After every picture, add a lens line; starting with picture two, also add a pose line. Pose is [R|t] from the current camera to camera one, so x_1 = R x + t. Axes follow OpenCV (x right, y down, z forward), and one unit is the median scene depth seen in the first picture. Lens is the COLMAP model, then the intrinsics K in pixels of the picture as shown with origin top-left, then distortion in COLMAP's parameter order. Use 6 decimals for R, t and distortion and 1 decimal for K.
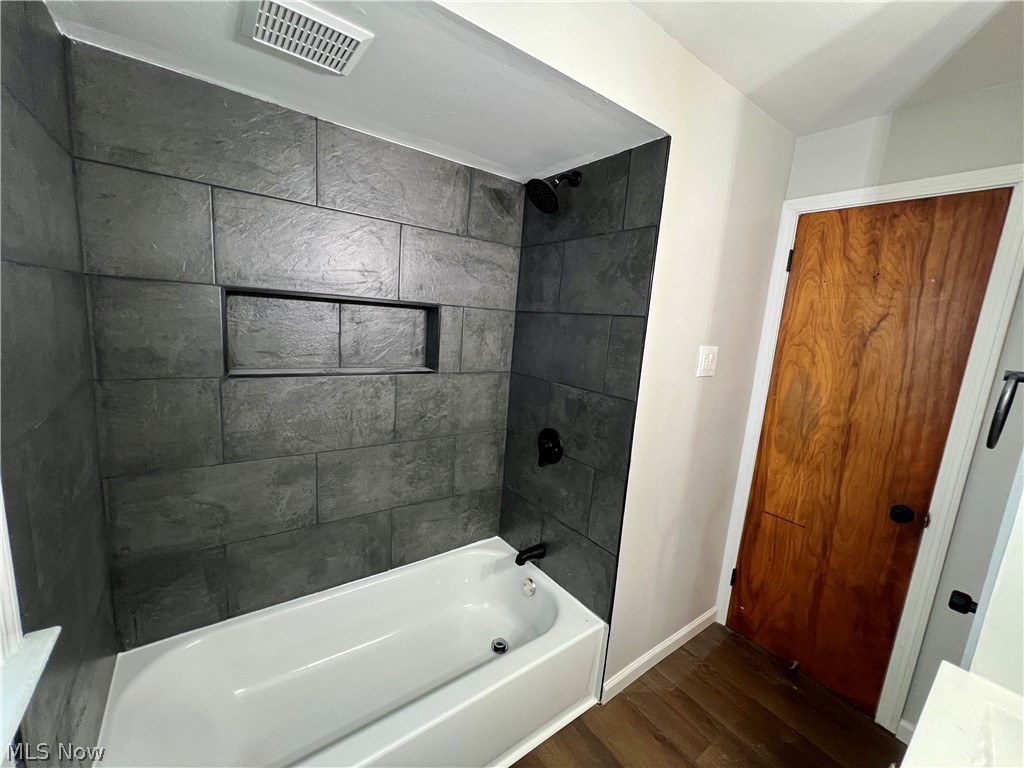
lens RADIAL K [[410.1, 0, 513.6], [0, 410.1, 383.8], [0, 0, 1]] dist [-0.002420, 0.000675]
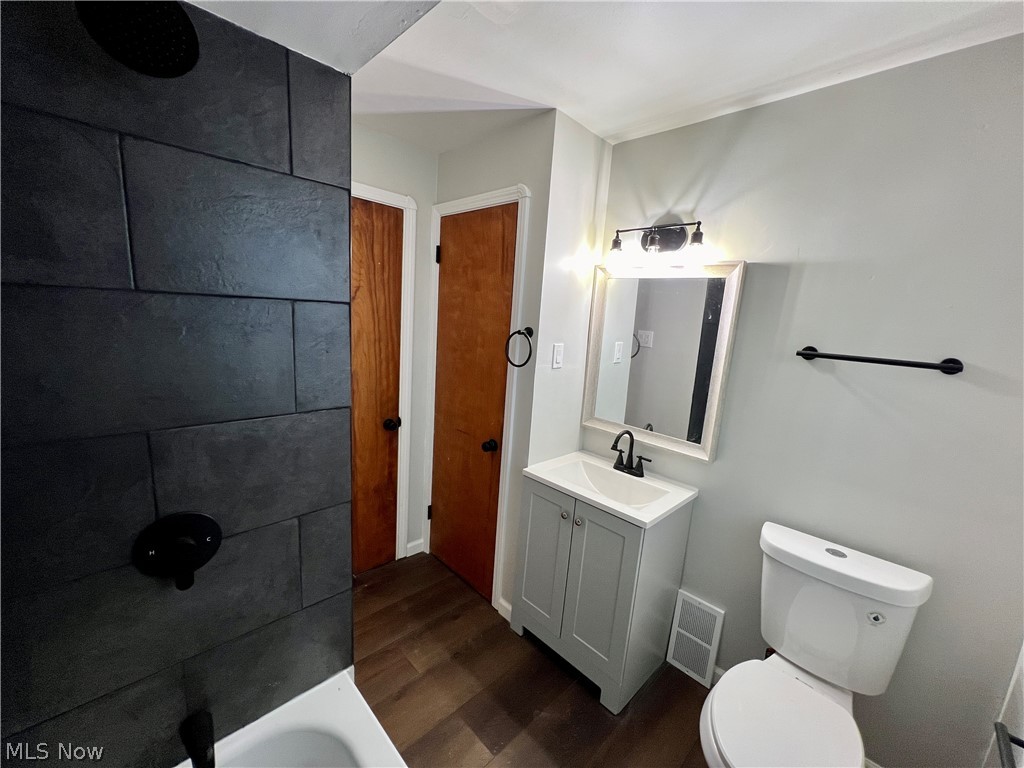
lens RADIAL K [[410.1, 0, 507.1], [0, 410.1, 384.3], [0, 0, 1]] dist [-0.002420, 0.000675]
pose [[-0.124641, -0.252828, 0.959449, -0.501901], [0.086845, 0.960499, 0.264386, -0.181026], [-0.988394, 0.116277, -0.097761, 0.726588]]
